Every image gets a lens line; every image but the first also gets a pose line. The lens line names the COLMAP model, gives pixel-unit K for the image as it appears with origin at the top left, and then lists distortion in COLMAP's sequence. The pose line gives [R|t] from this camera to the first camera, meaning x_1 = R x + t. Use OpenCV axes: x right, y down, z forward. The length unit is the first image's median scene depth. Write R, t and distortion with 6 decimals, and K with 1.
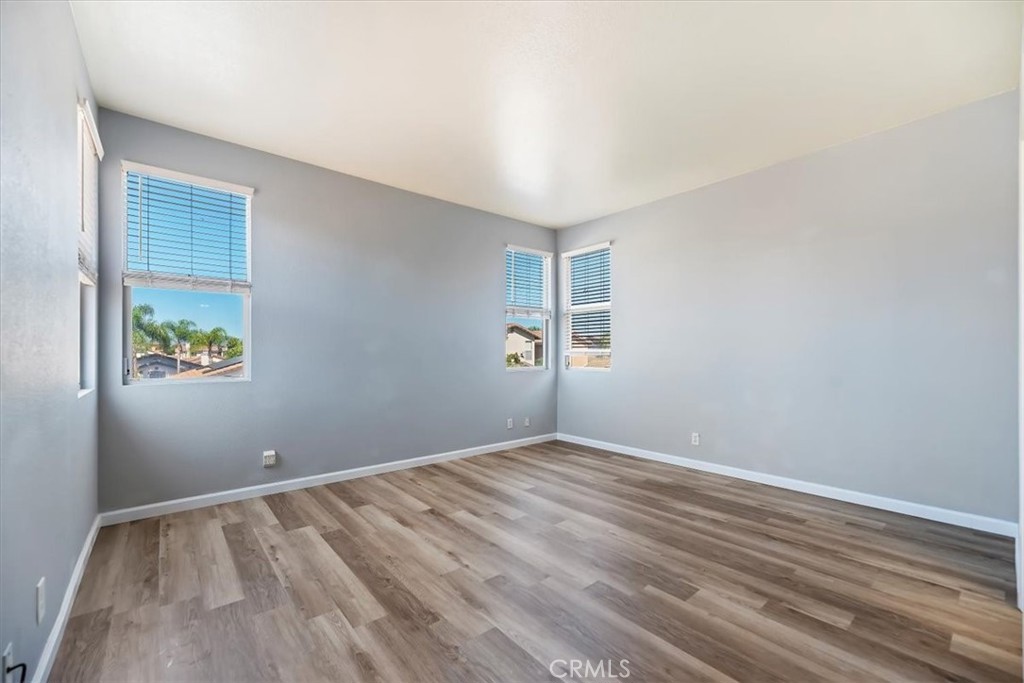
lens RADIAL K [[423.2, 0, 511.0], [0, 423.2, 346.4], [0, 0, 1]] dist [-0.000318, -0.000707]
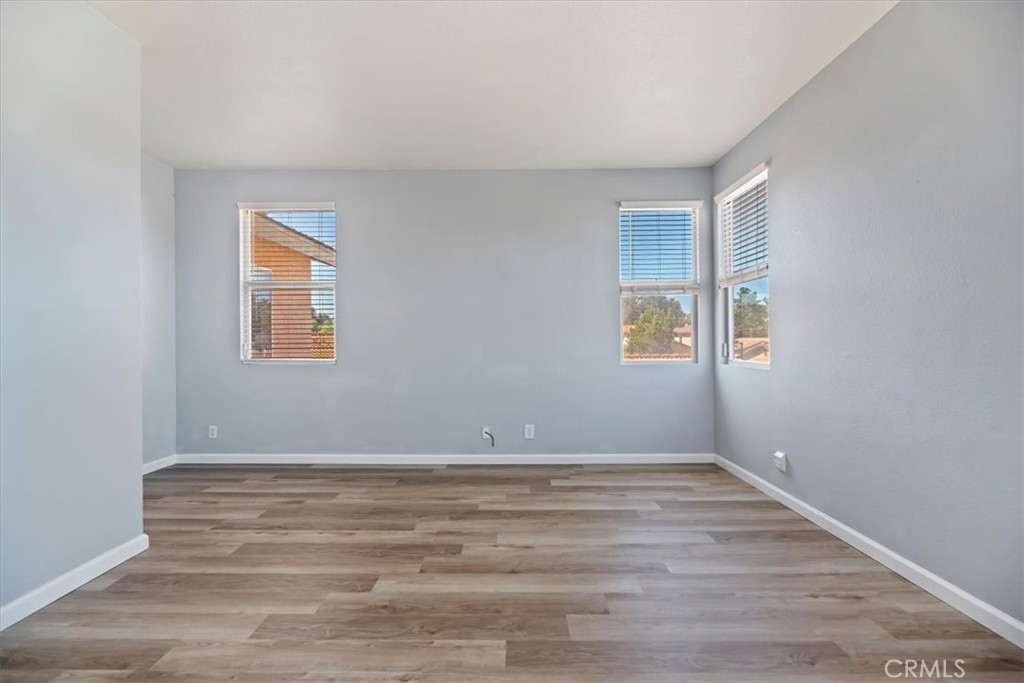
lens RADIAL K [[423.2, 0, 510.0], [0, 423.2, 341.8], [0, 0, 1]] dist [-0.000318, -0.000707]
pose [[-0.651004, 0.003955, -0.759064, 0.672162], [0.016911, 0.999814, -0.009295, 0.032996], [0.758886, -0.018887, -0.650950, 1.759653]]
